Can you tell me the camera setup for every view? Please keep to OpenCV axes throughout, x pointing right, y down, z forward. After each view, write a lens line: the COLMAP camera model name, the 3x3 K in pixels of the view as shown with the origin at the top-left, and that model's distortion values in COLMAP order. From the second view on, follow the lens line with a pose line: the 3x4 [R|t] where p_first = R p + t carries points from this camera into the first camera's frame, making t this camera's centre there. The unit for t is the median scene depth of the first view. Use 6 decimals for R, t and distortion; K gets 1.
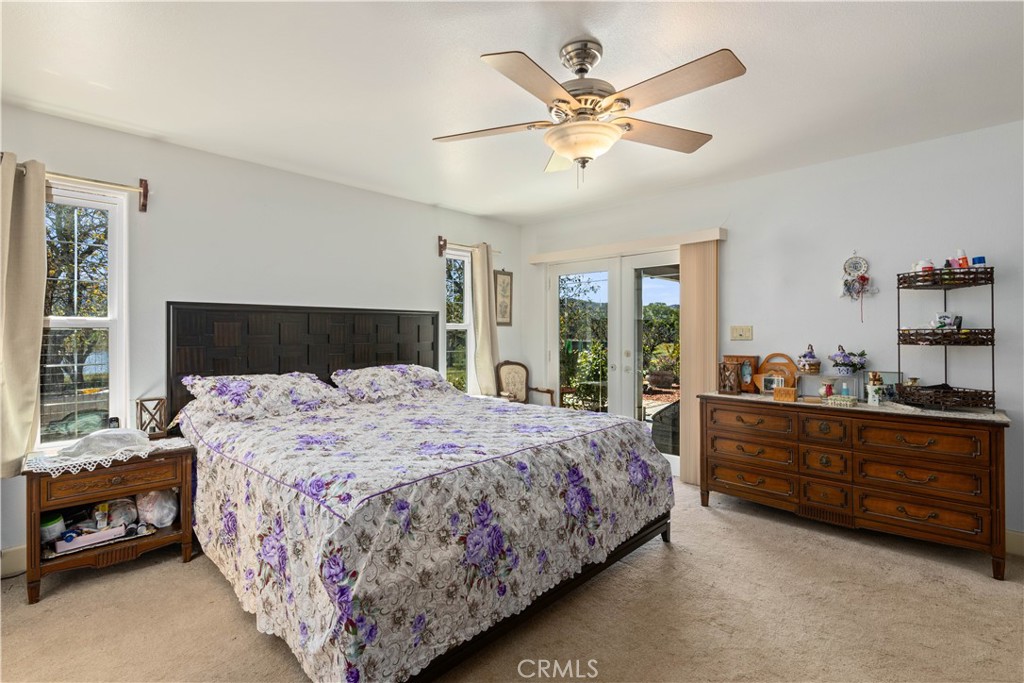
lens RADIAL K [[472.8, 0, 521.4], [0, 472.8, 334.9], [0, 0, 1]] dist [-0.000366, -0.000023]
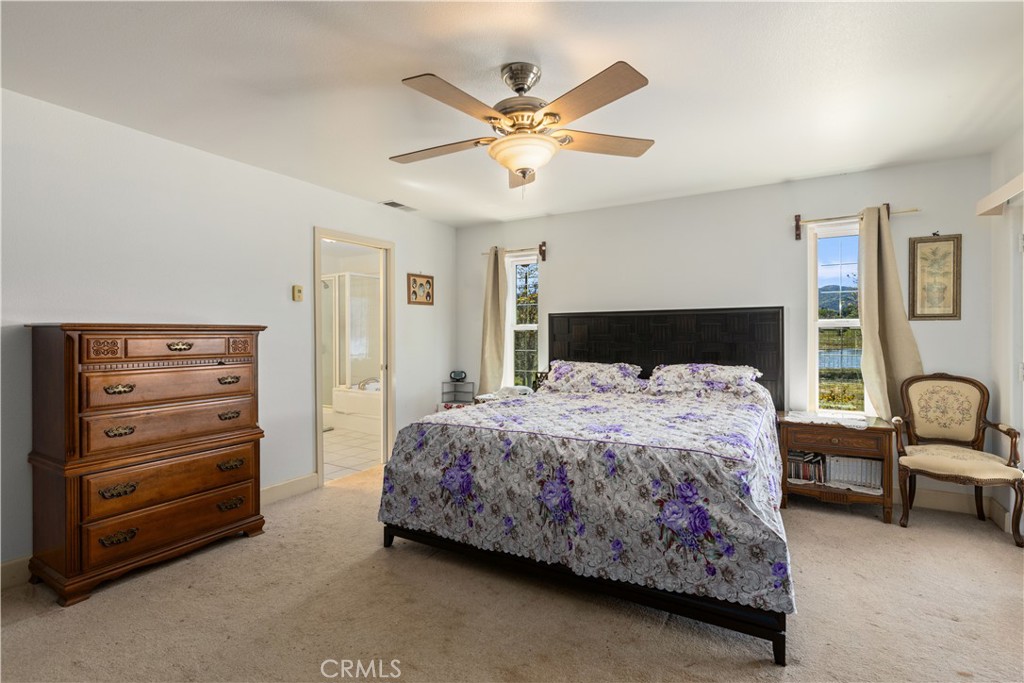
lens RADIAL K [[472.8, 0, 520.6], [0, 472.8, 339.9], [0, 0, 1]] dist [-0.000366, -0.000023]
pose [[0.243543, 0.011101, -0.969827, 0.882034], [0.000784, 0.999932, 0.011643, 0.000860], [0.969890, -0.003596, 0.243518, 0.550622]]
